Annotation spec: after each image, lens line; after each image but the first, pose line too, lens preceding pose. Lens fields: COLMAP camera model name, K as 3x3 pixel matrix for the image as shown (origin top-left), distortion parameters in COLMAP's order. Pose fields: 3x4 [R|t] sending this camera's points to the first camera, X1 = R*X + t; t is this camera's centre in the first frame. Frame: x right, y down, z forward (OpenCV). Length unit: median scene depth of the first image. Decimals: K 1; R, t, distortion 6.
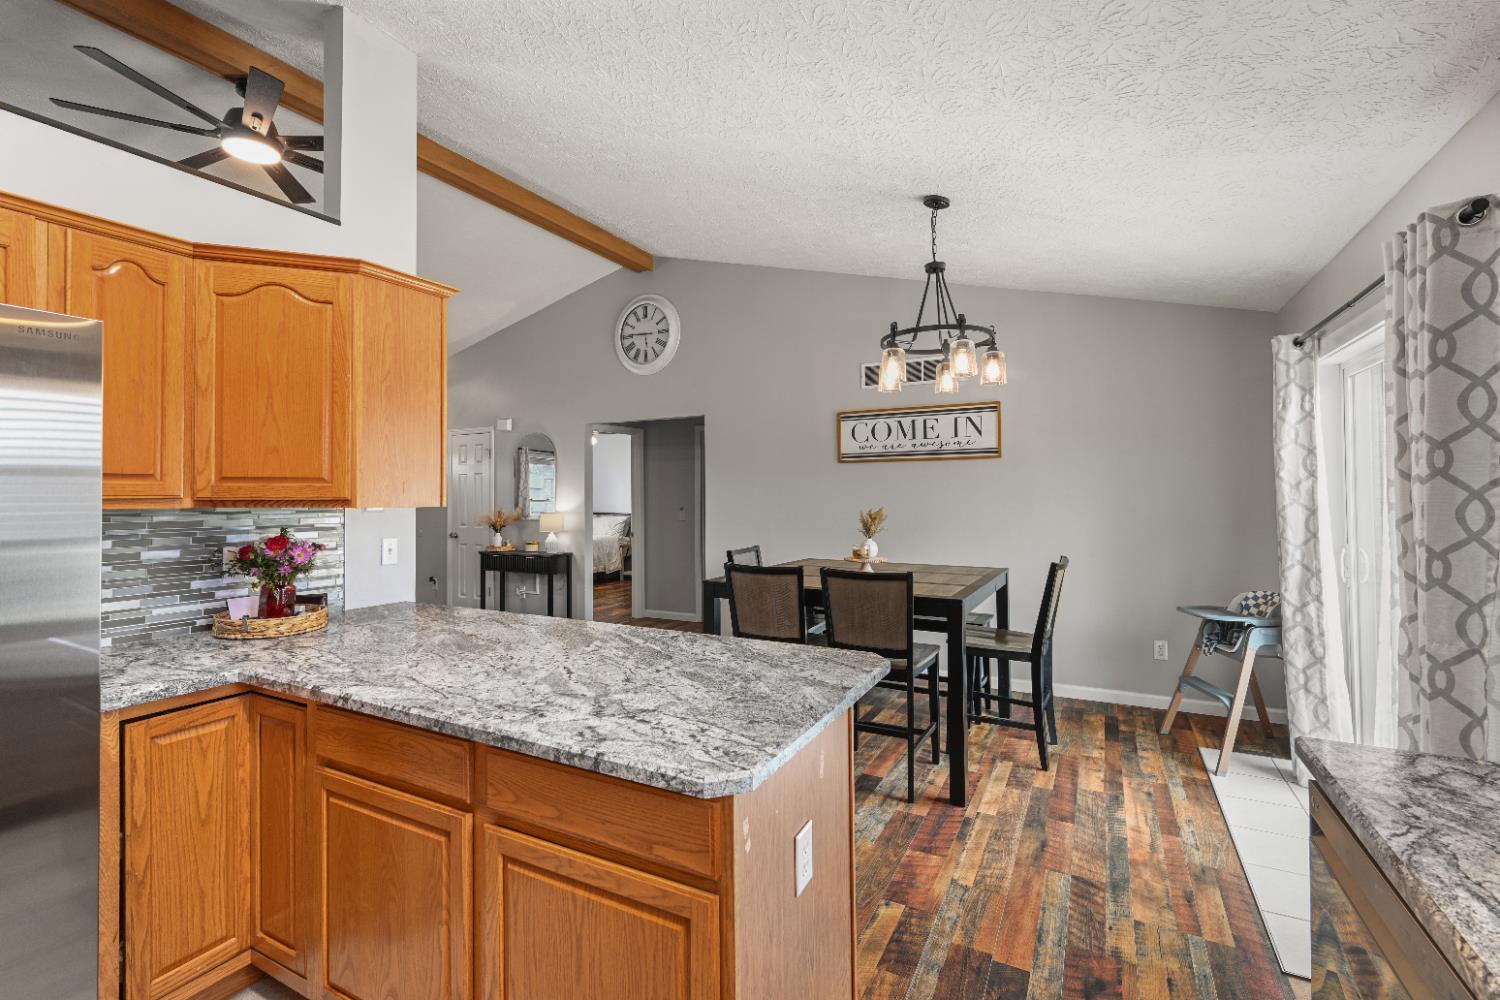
lens RADIAL K [[657.4, 0, 749.5], [0, 657.4, 485.0], [0, 0, 1]] dist [-0.001321, -0.000024]
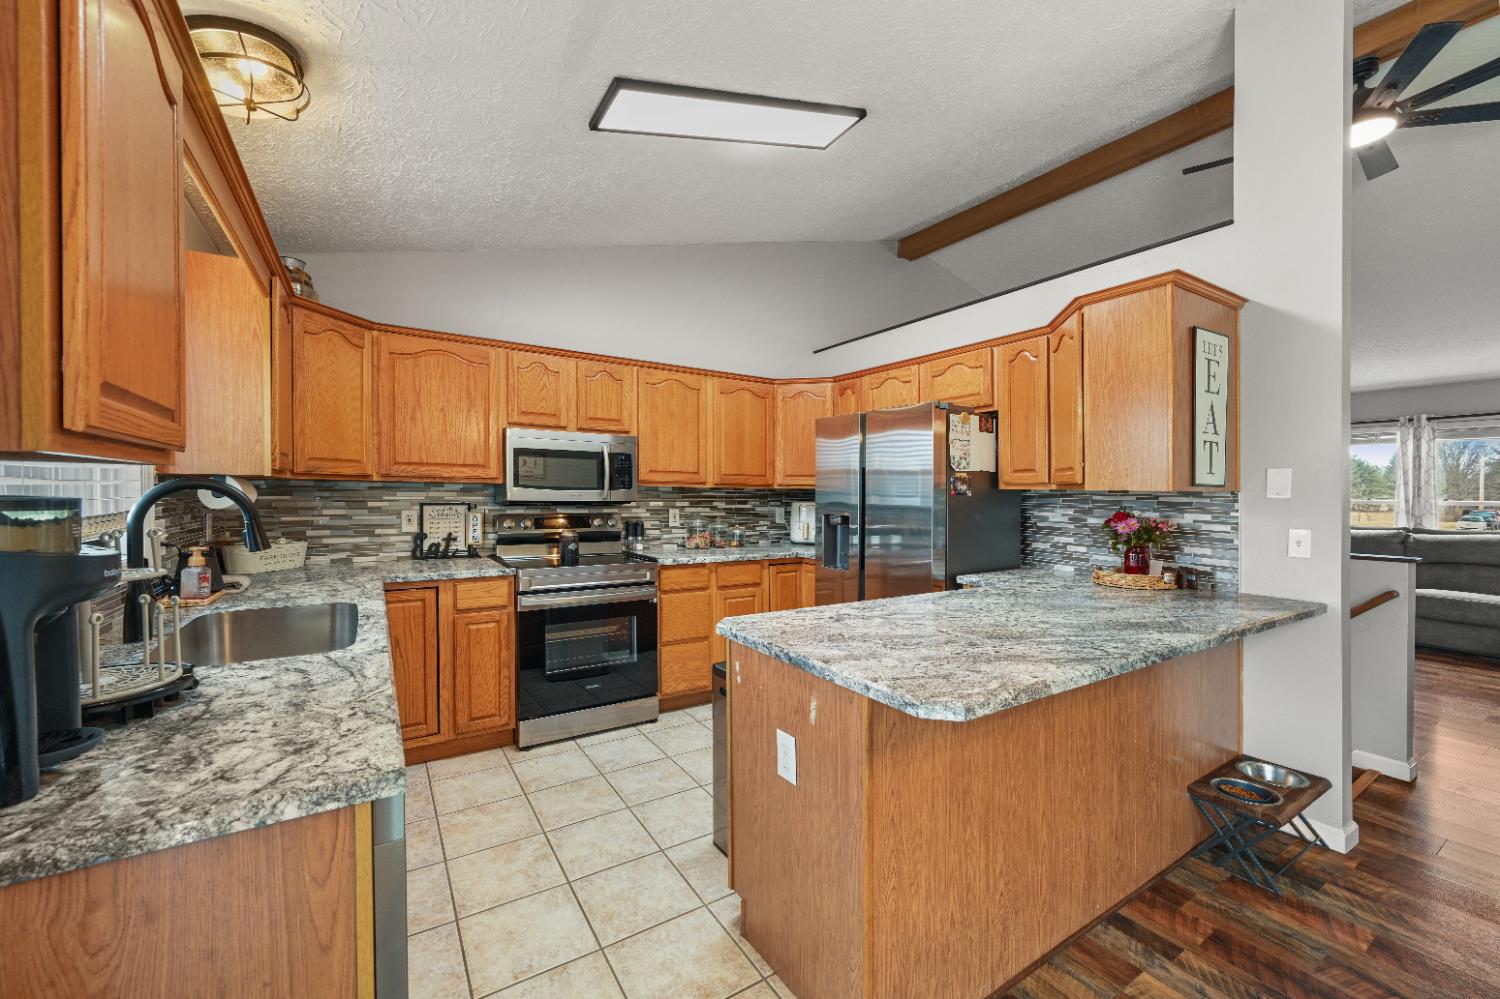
lens RADIAL K [[589.1, 0, 748.0], [0, 589.1, 497.4], [0, 0, 1]] dist [0.002358, 0.000081]
pose [[-0.493810, 0.007928, -0.869533, 0.915491], [0.001007, 0.999963, 0.008545, 0.050215], [0.869569, 0.003344, -0.493800, 1.252479]]
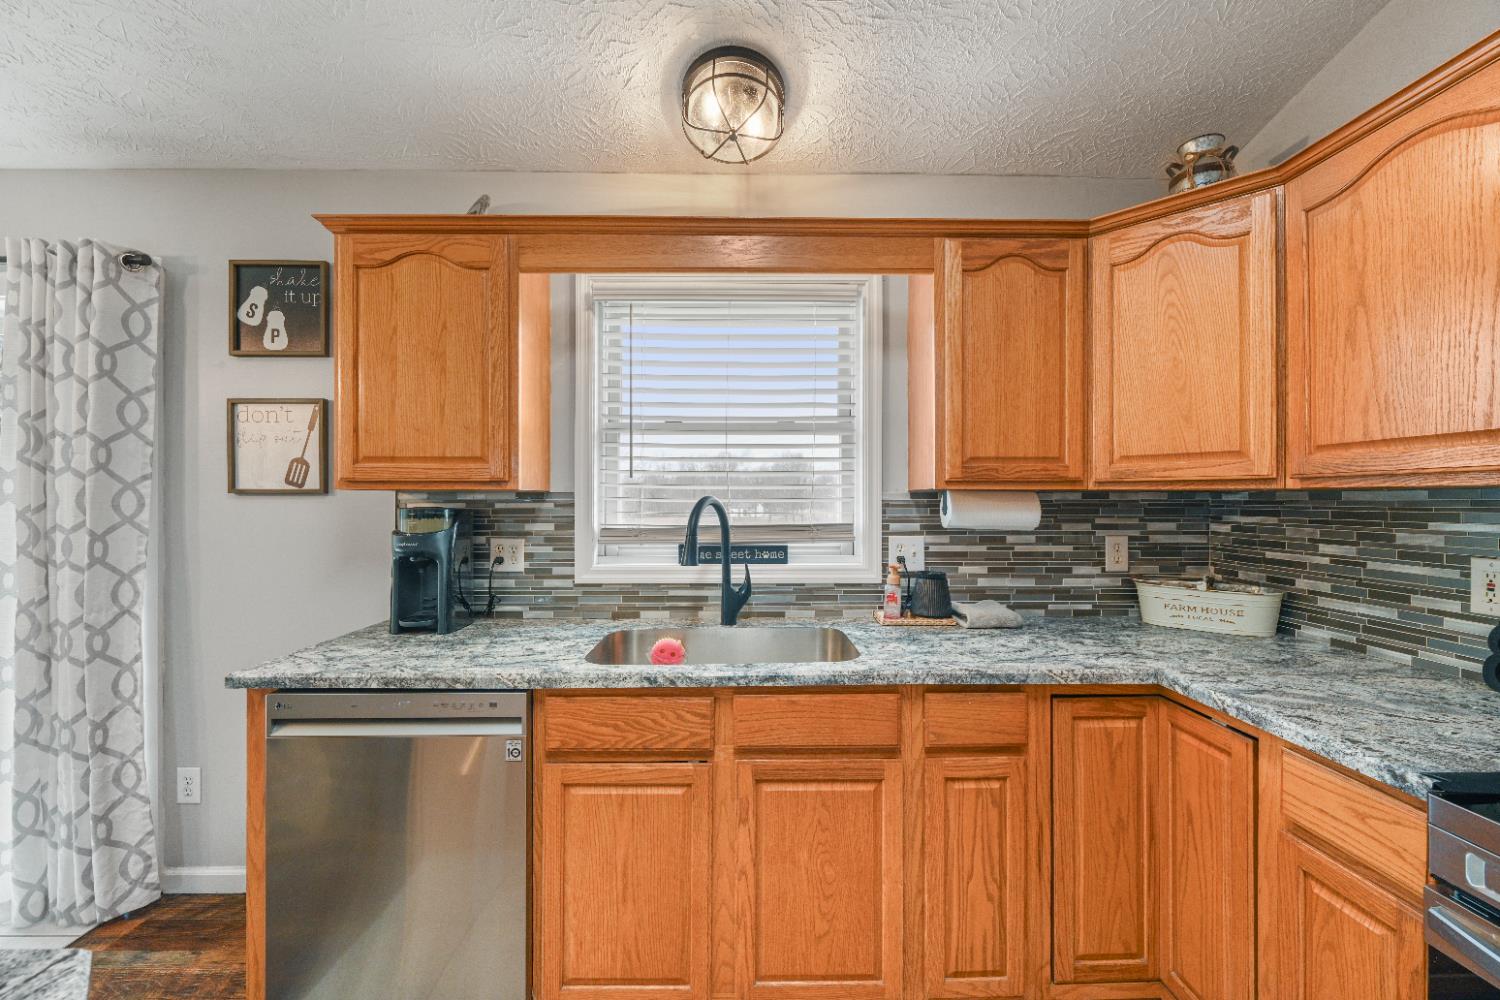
lens RADIAL K [[589.1, 0, 750.5], [0, 589.1, 506.2], [0, 0, 1]] dist [0.002358, 0.000081]
pose [[-0.479788, -0.001176, 0.877384, -0.454462], [-0.006451, 0.999977, -0.002188, 0.048069], [-0.877361, -0.006710, -0.479784, 0.507297]]
